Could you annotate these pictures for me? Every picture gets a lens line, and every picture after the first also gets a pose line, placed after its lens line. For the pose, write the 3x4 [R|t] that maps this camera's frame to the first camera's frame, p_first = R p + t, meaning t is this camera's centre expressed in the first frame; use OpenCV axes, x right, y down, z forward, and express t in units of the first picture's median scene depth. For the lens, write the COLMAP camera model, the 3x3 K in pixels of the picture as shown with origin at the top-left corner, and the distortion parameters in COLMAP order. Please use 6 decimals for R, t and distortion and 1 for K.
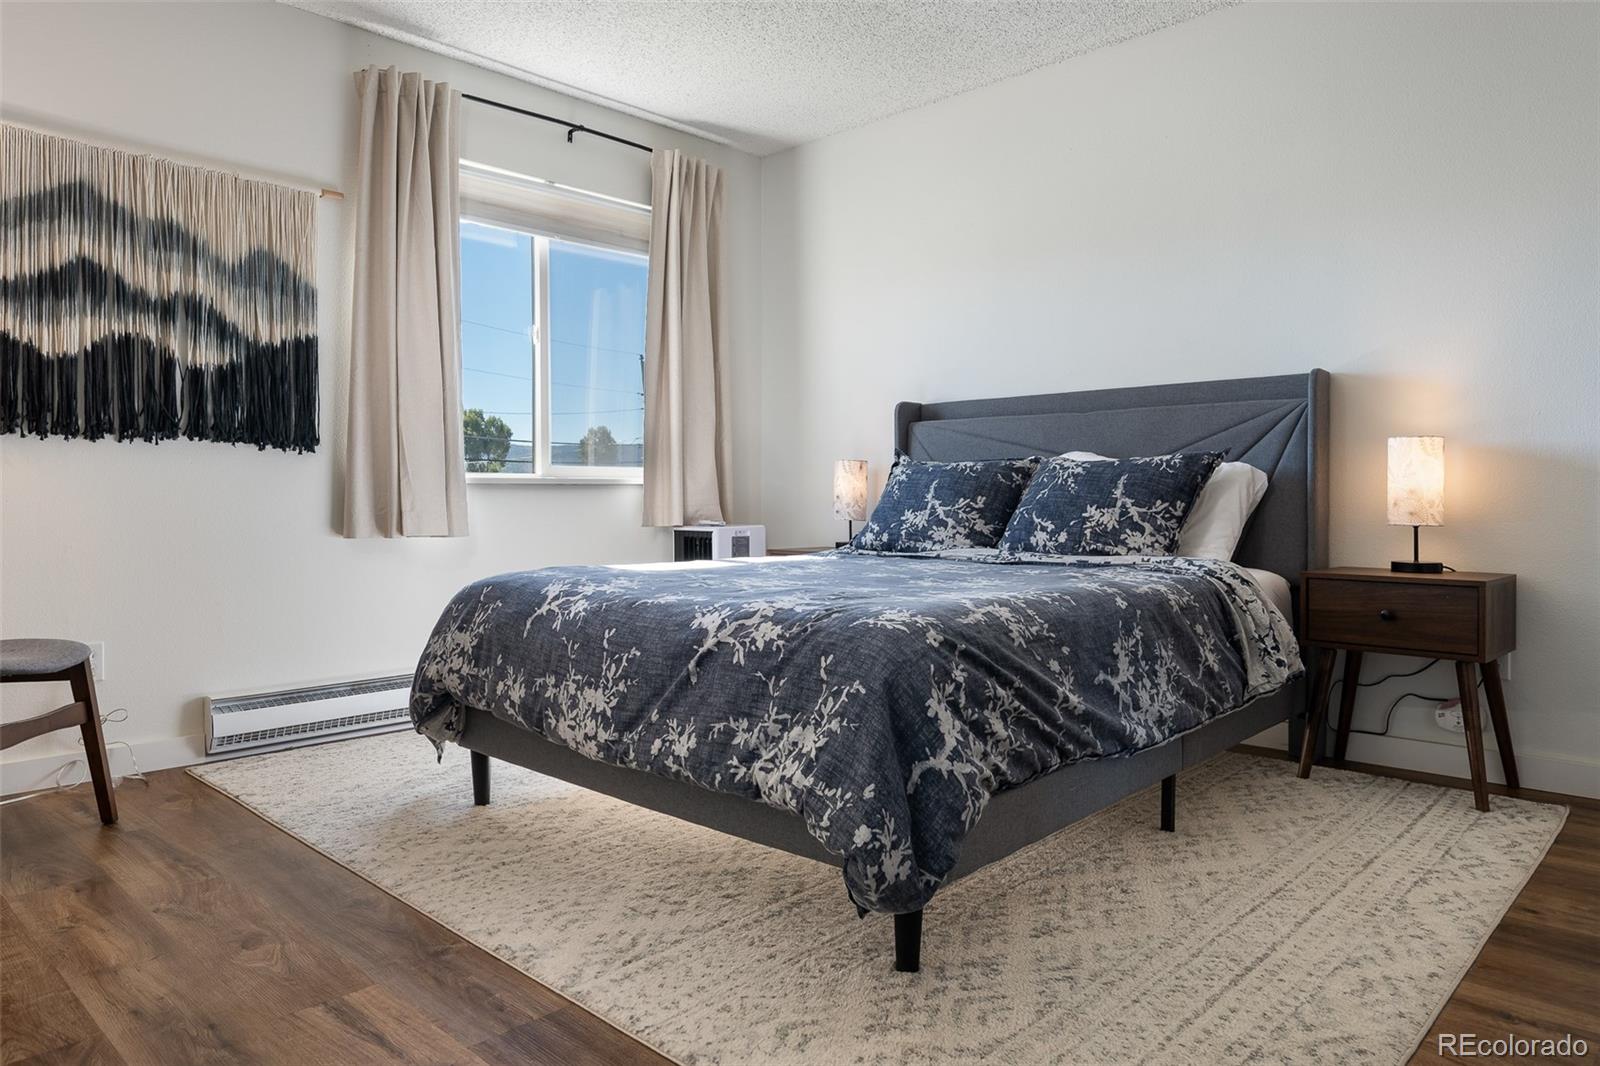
lens RADIAL K [[1047.2, 0, 797.4], [0, 1047.2, 516.5], [0, 0, 1]] dist [-0.000114, -0.003238]
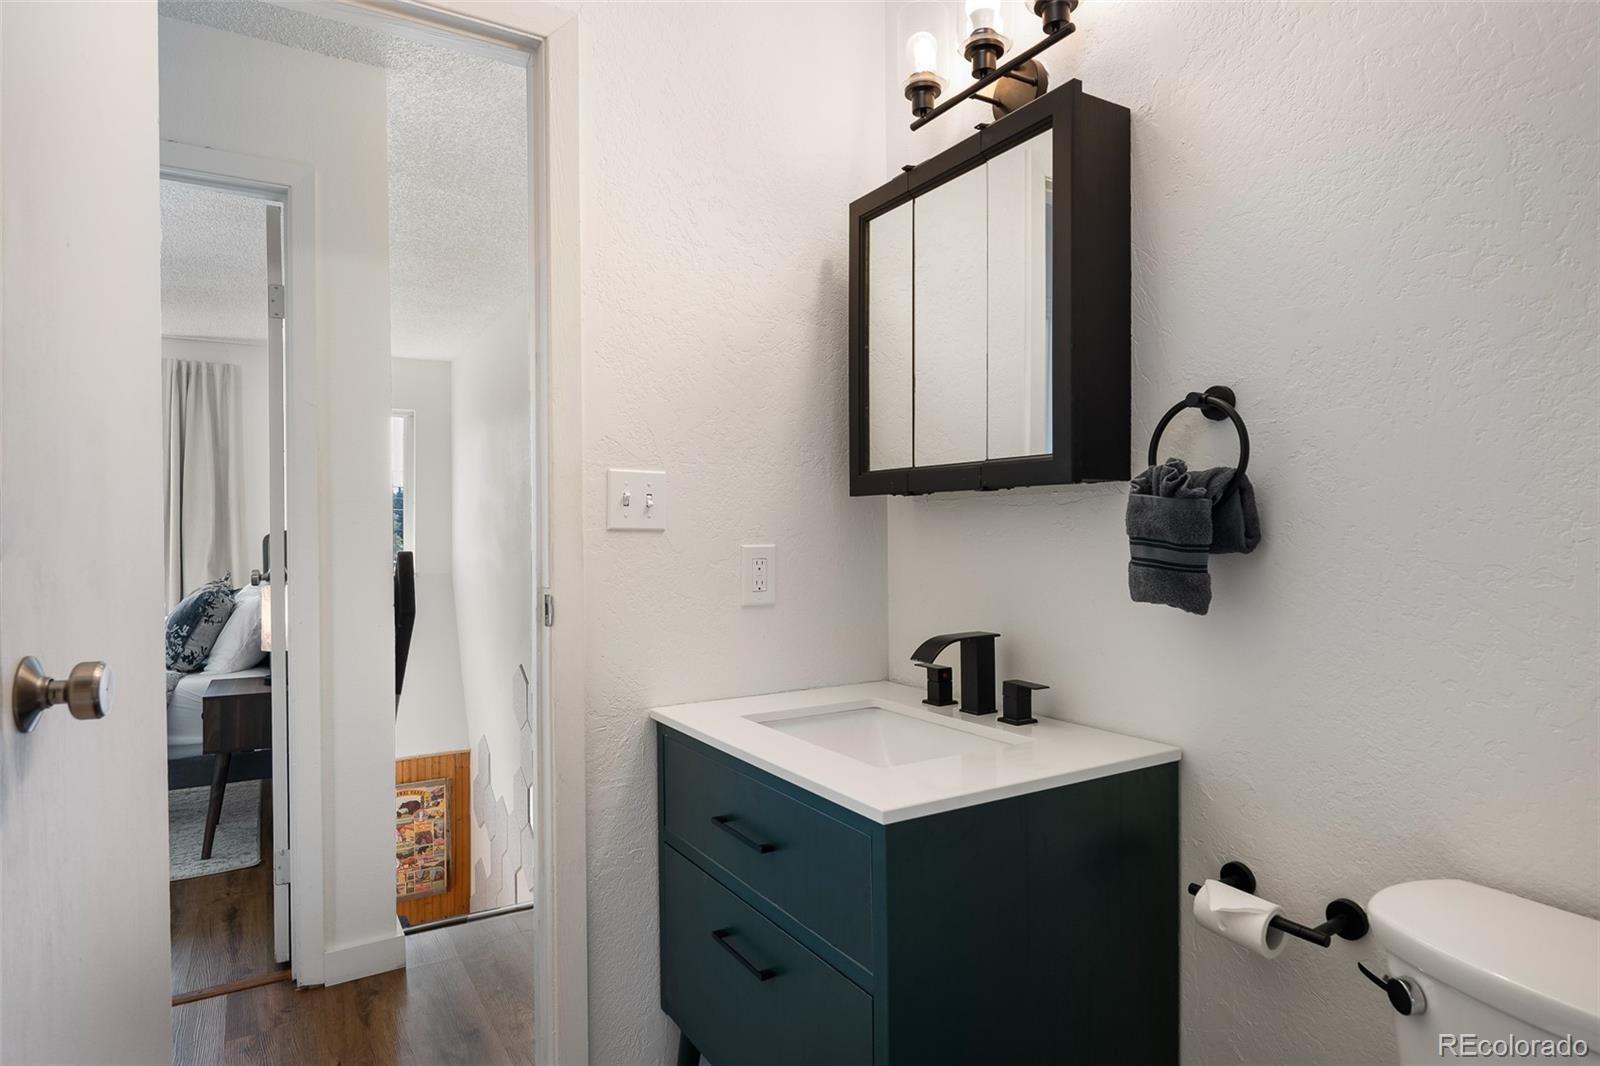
lens RADIAL K [[879.2, 0, 795.5], [0, 879.2, 535.7], [0, 0, 1]] dist [0.000907, -0.000203]
pose [[0.969174, 0.003074, -0.246357, 1.472582], [-0.006812, 0.999874, -0.014321, -0.125968], [0.246282, 0.015558, 0.969073, 0.039268]]
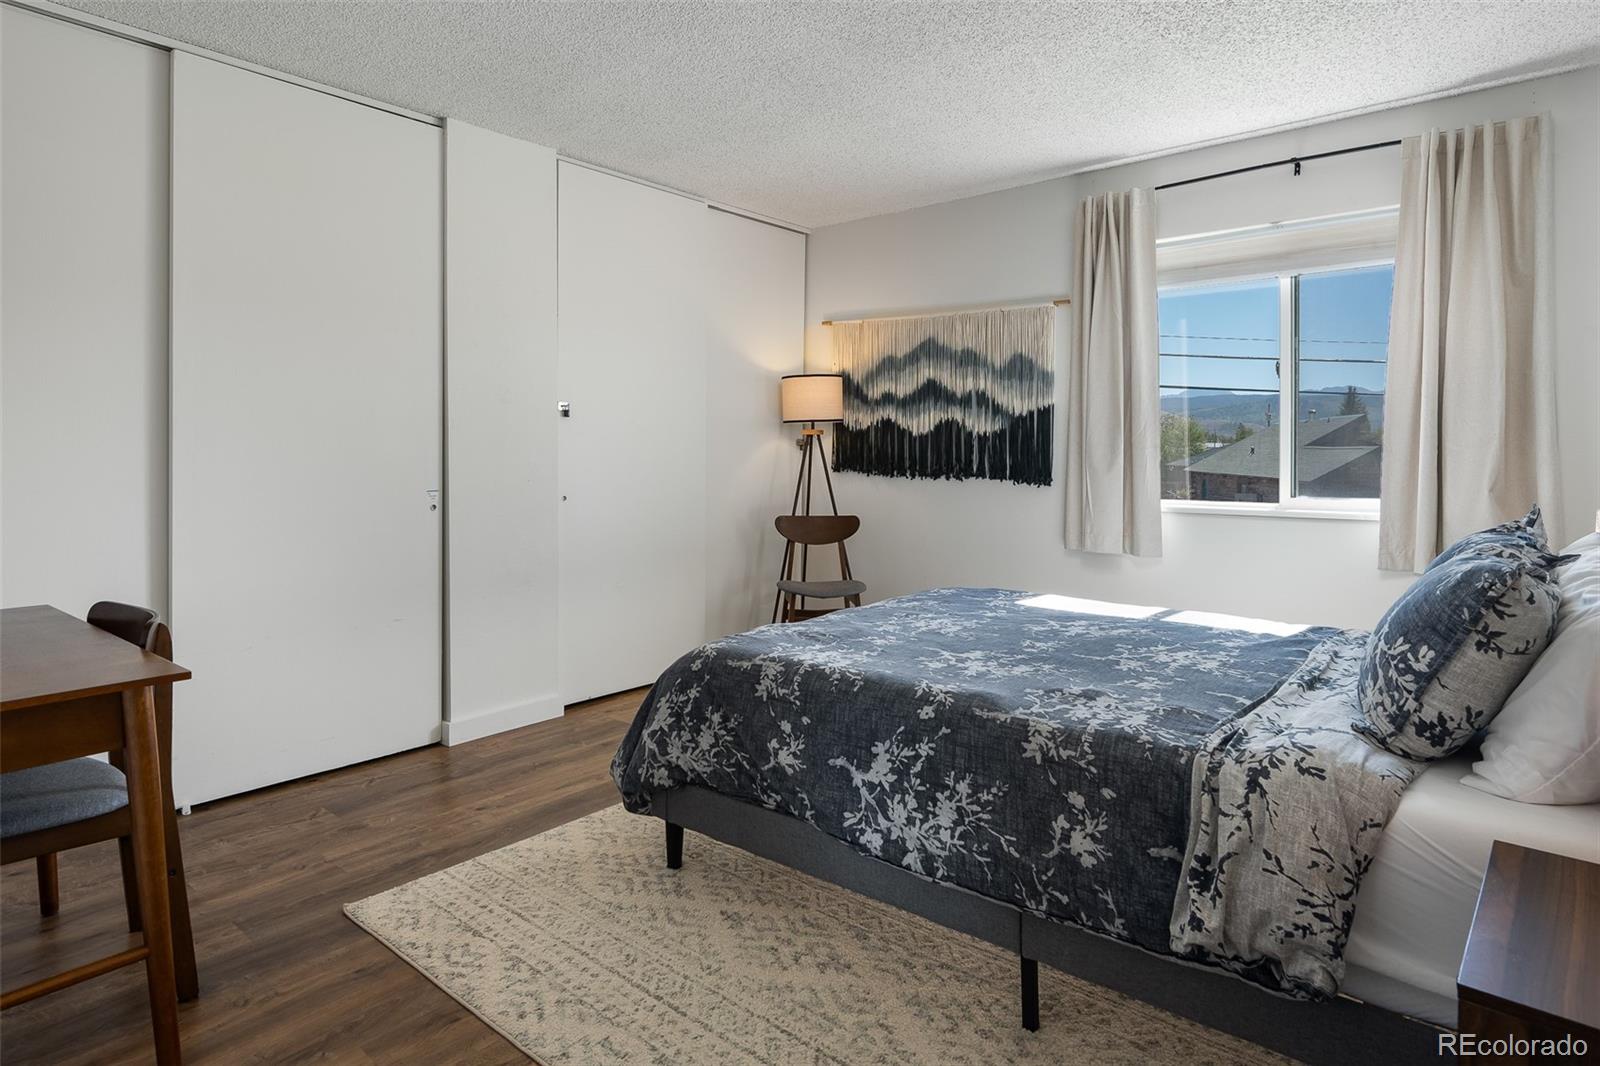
lens RADIAL K [[888.3, 0, 749.0], [0, 888.3, 467.5], [0, 0, 1]] dist [-0.001152, -0.001150]
pose [[0.035876, 0.019795, -0.999160, 0.836452], [-0.019964, 0.999618, 0.019087, -0.114560], [0.999157, 0.019263, 0.036257, 0.613359]]
